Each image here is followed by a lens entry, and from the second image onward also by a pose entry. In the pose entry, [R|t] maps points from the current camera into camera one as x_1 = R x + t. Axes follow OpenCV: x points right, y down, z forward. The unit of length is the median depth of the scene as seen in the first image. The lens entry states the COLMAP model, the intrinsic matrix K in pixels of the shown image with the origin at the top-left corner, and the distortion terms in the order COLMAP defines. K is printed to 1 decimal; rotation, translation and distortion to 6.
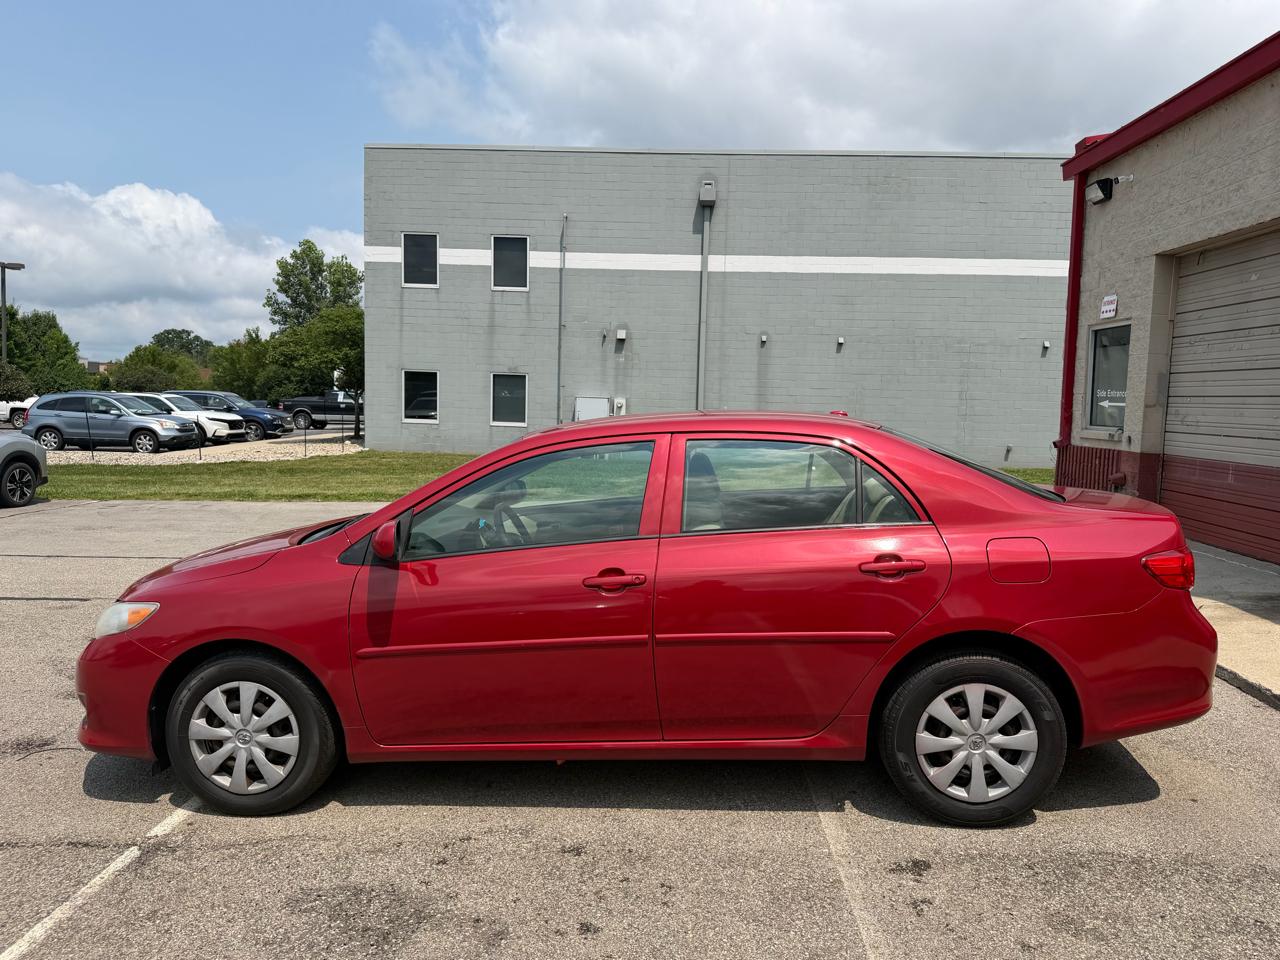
lens RADIAL K [[903.5, 0, 636.4], [0, 903.5, 489.4], [0, 0, 1]] dist [0.015816, -0.001496]
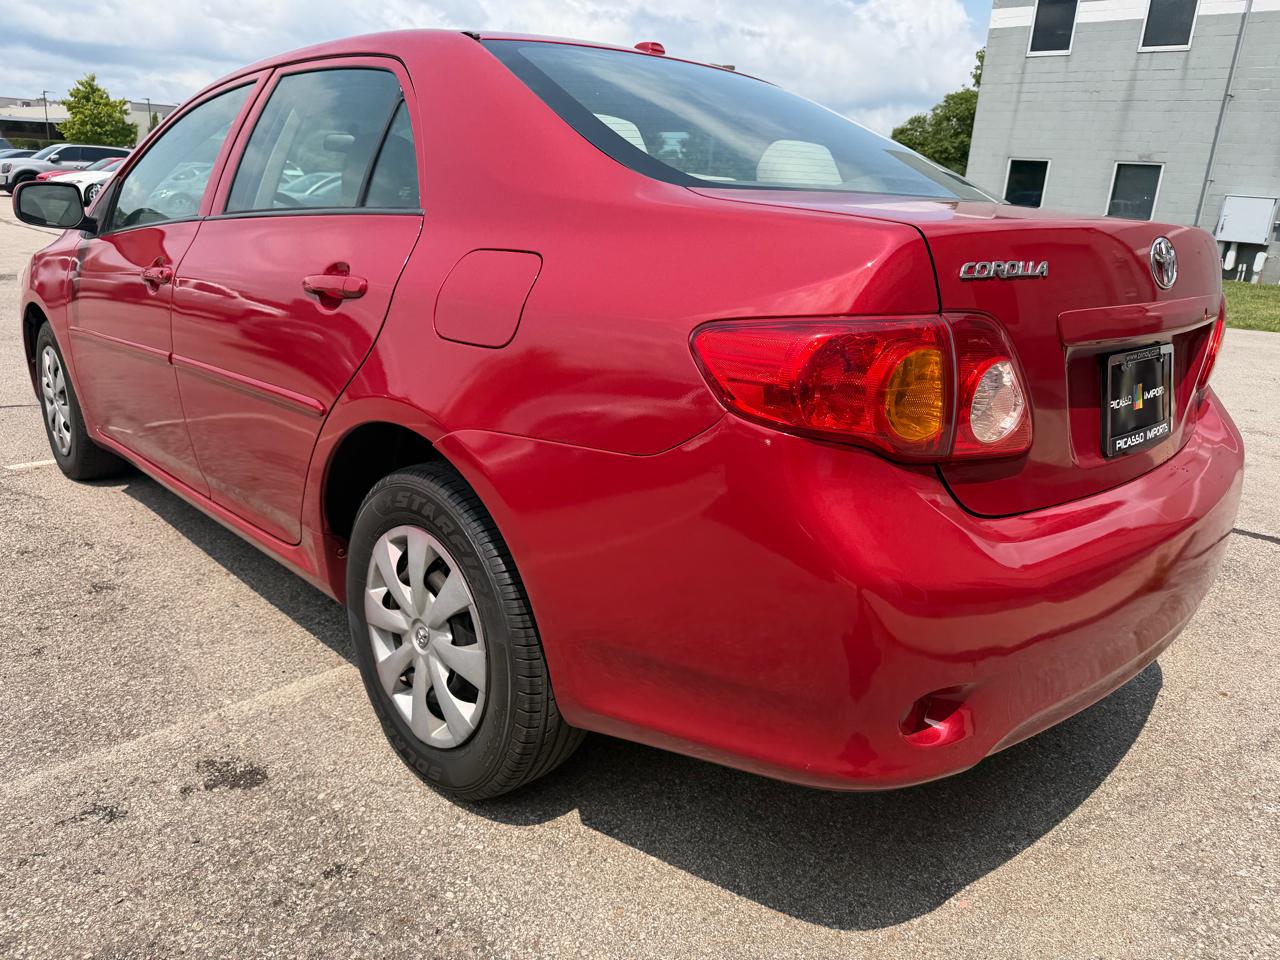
lens RADIAL K [[900.4, 0, 613.0], [0, 900.4, 473.8], [0, 0, 1]] dist [0.004988, -0.012213]
pose [[0.733657, 0.226700, -0.640590, 0.090361], [-0.103039, 0.968922, 0.224885, 0.006691], [0.671663, -0.098983, 0.734215, 0.081595]]
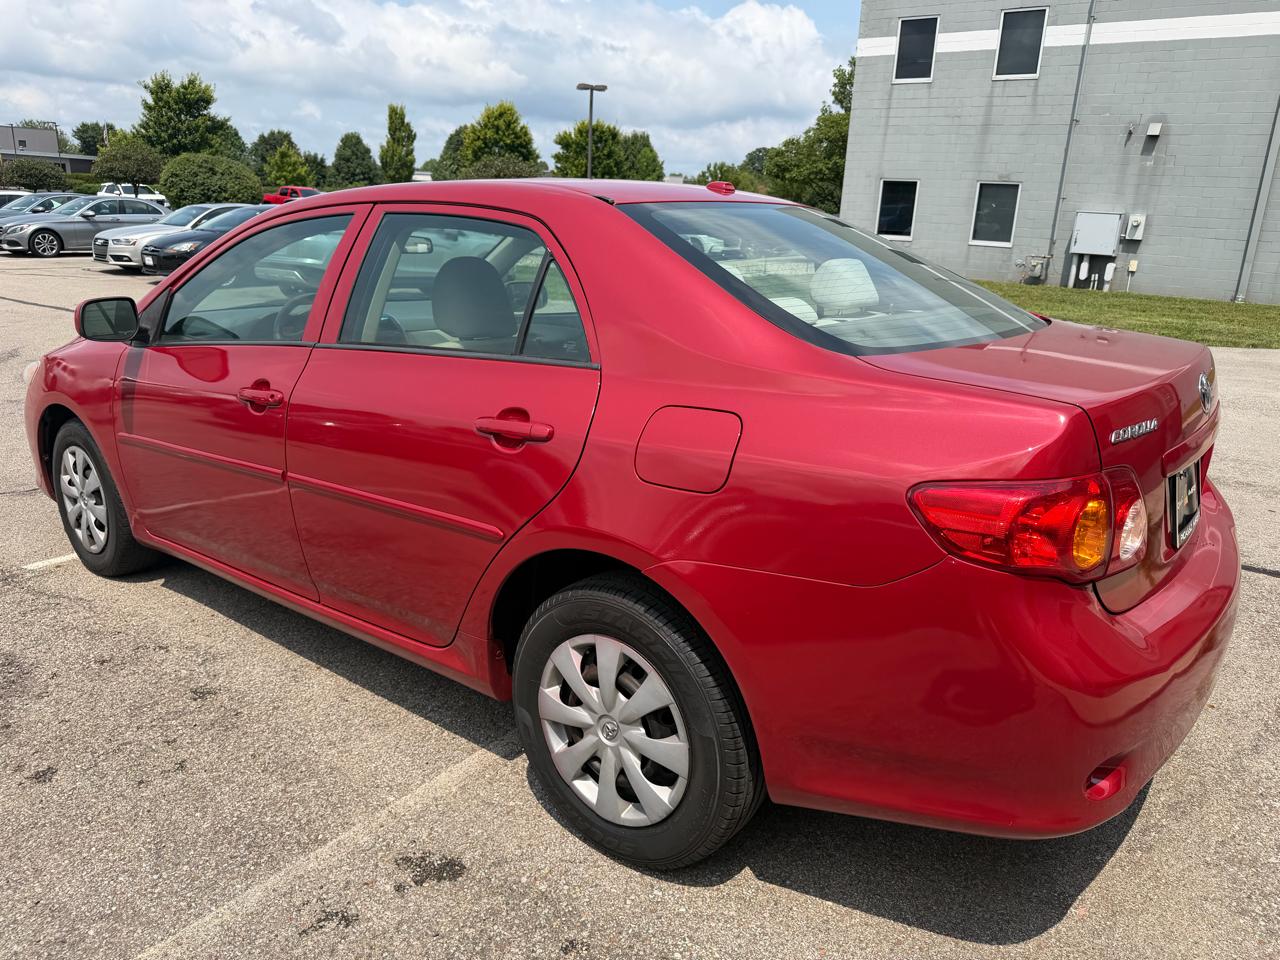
lens RADIAL K [[903.4, 0, 616.1], [0, 903.4, 478.1], [0, 0, 1]] dist [0.012781, -0.017186]
pose [[0.819939, 0.174675, -0.545150, 0.079382], [-0.073957, 0.976651, 0.201700, -0.000972], [0.567653, -0.125064, 0.813713, 0.061979]]
